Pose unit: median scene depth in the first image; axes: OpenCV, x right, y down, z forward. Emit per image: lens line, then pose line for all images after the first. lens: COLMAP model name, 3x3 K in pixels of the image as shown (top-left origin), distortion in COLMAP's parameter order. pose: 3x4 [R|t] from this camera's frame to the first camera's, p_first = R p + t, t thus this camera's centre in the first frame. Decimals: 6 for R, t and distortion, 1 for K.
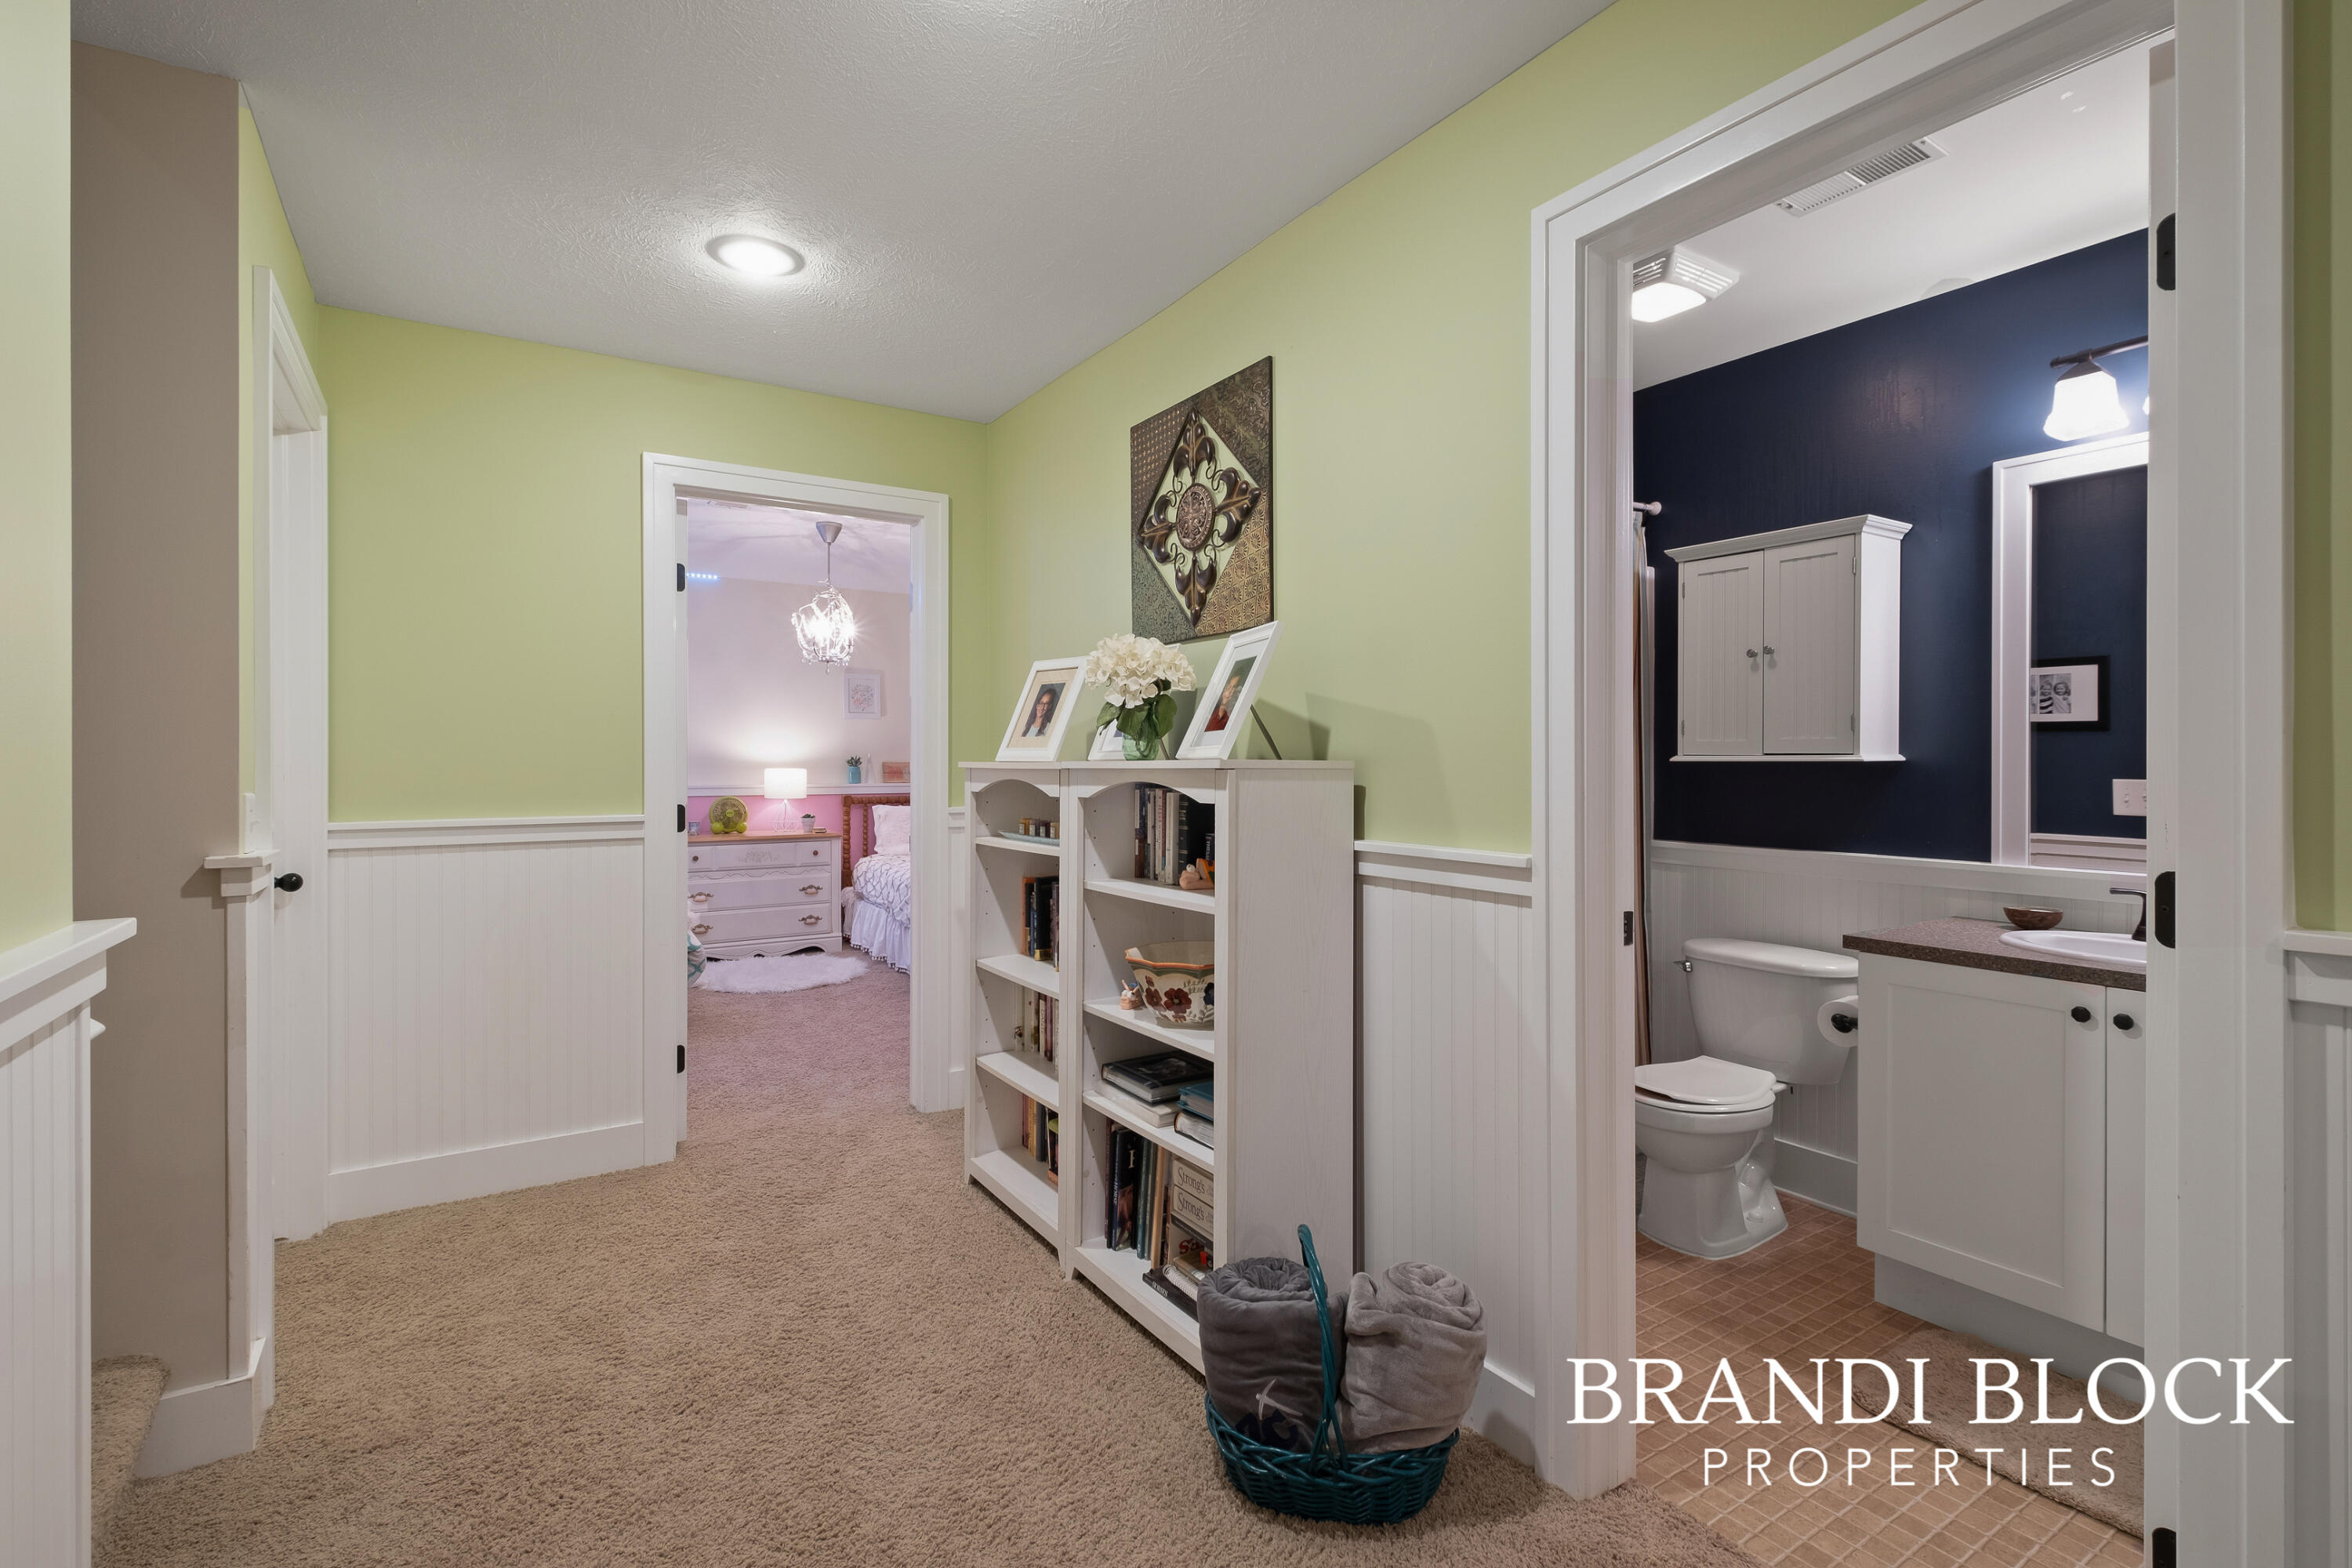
lens RADIAL K [[1070.8, 0, 1161.4], [0, 1070.8, 751.2], [0, 0, 1]] dist [0.002457, 0.000327]
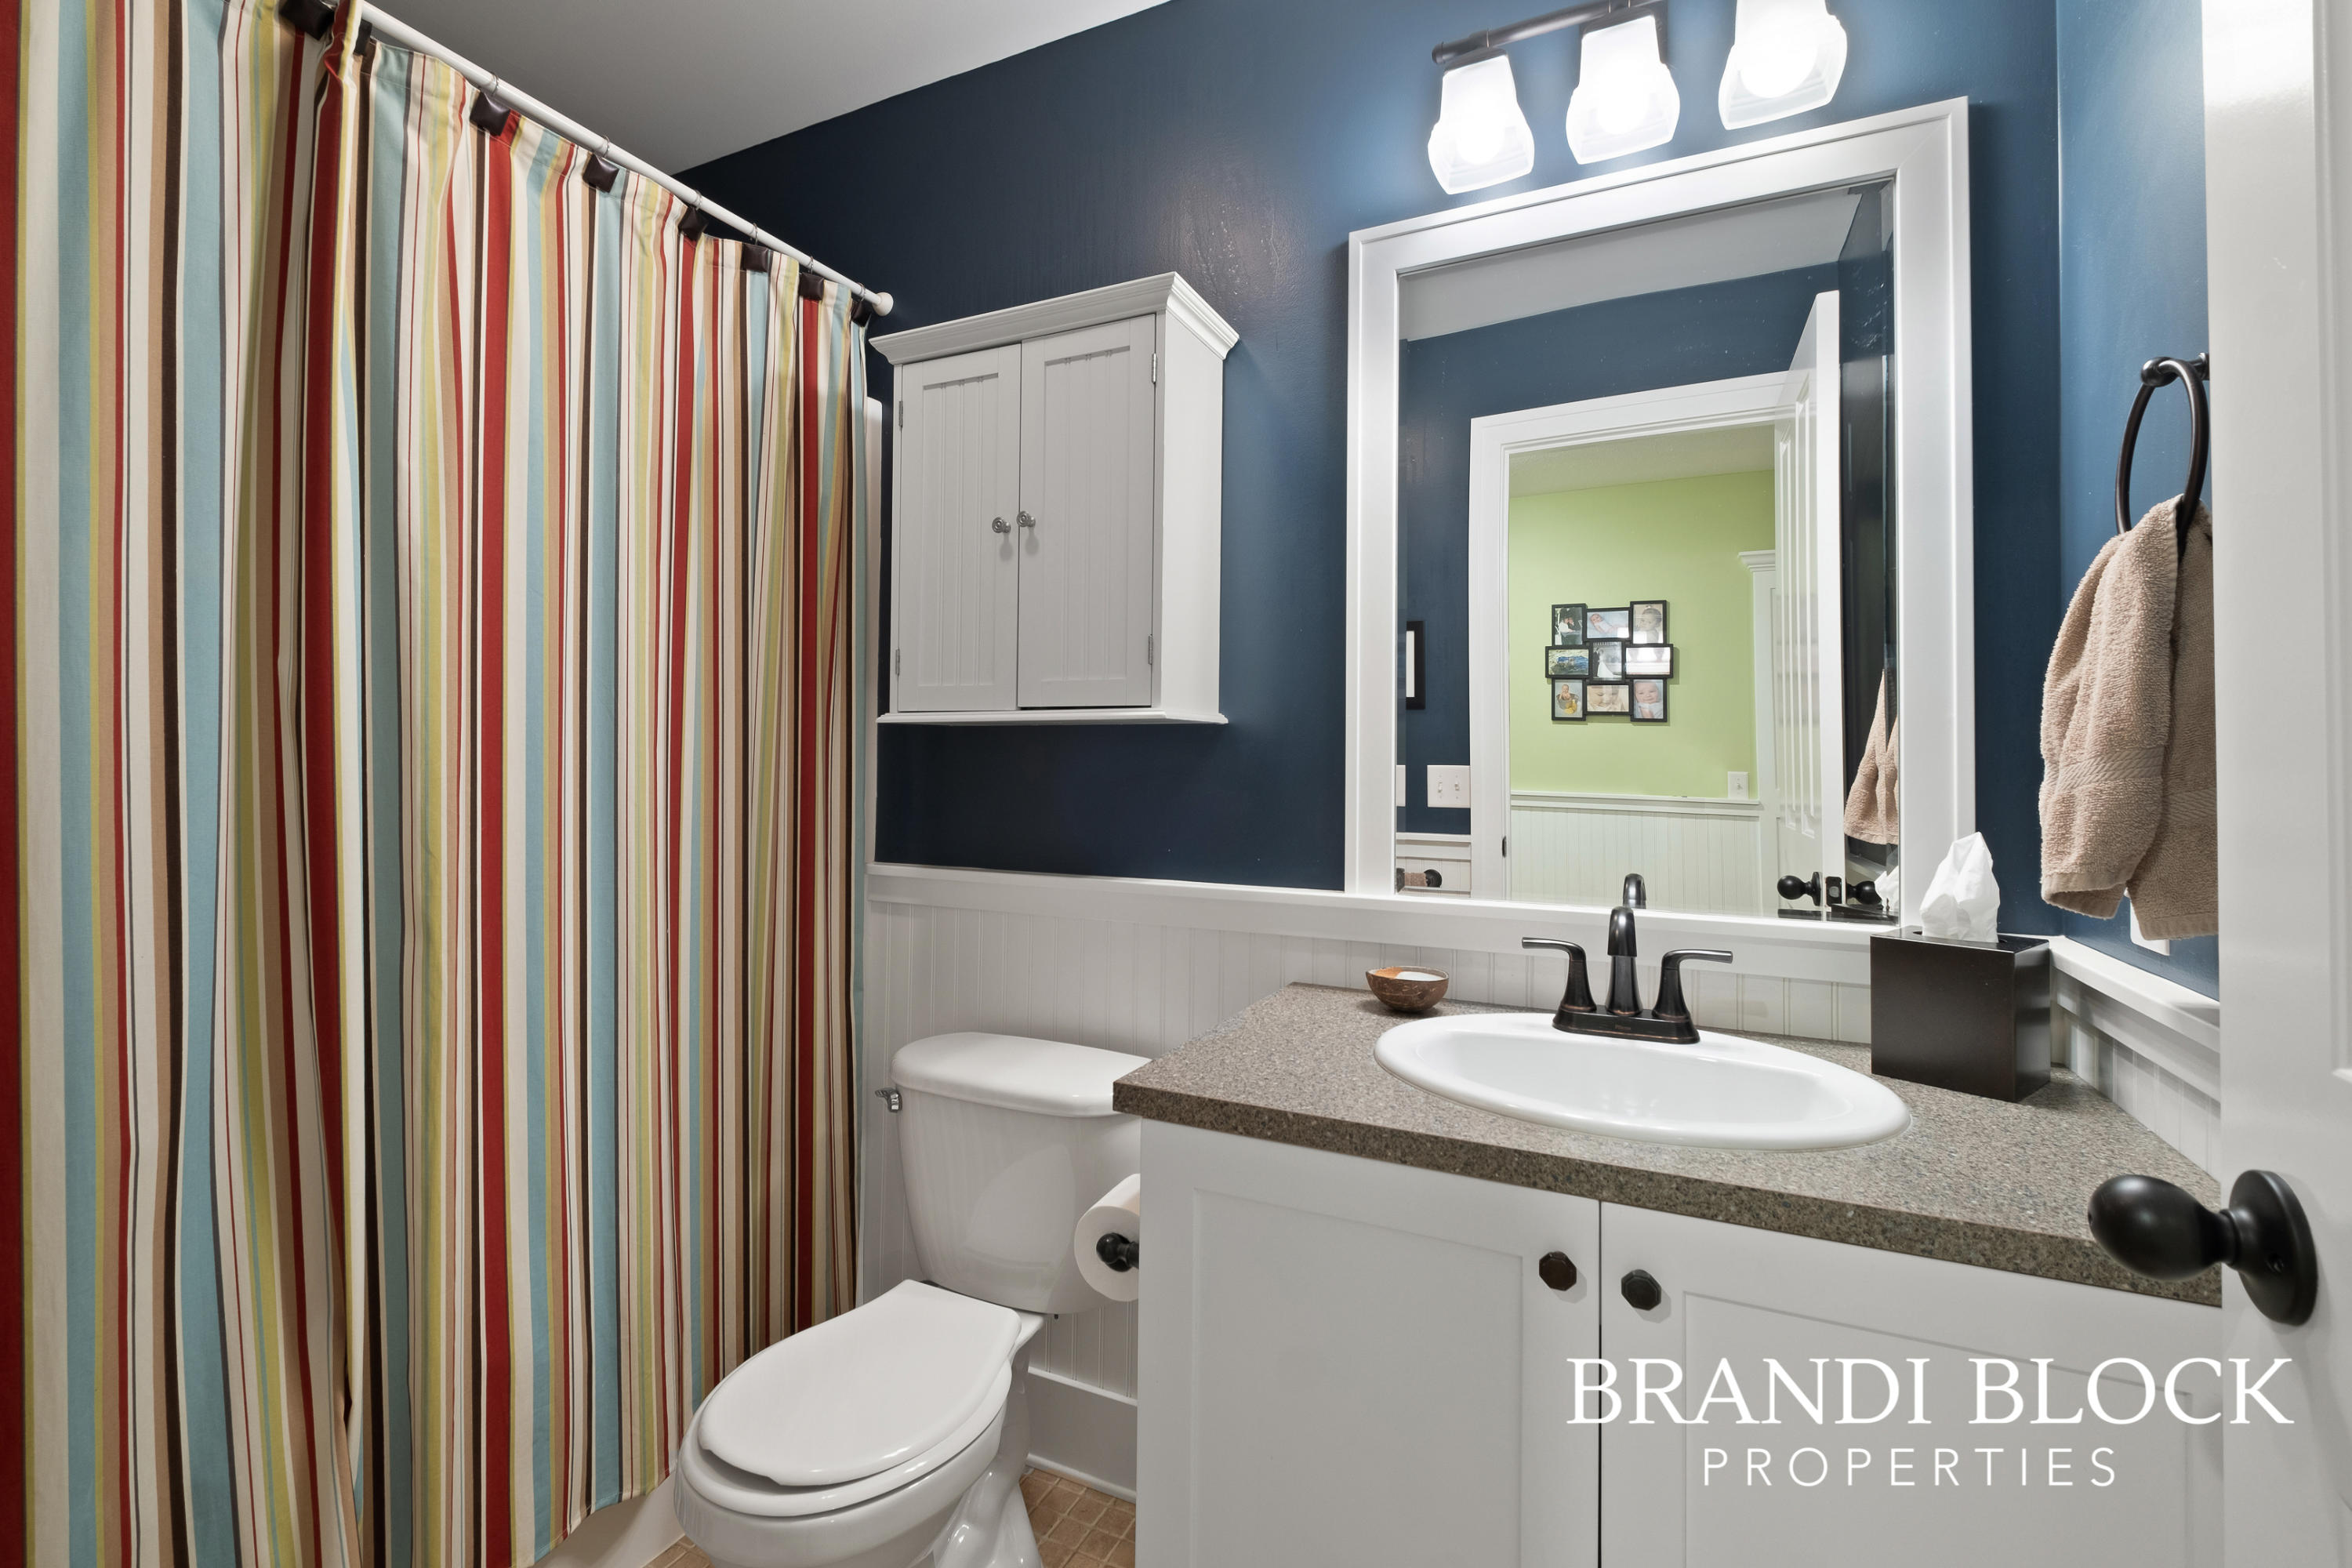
lens RADIAL K [[1070.8, 0, 1161.4], [0, 1070.8, 751.2], [0, 0, 1]] dist [0.002457, 0.000327]
pose [[0.854943, 0.008506, 0.518652, 0.352757], [-0.007604, 0.999964, -0.003866, 0.027527], [-0.518666, -0.000639, 0.854977, 0.508977]]
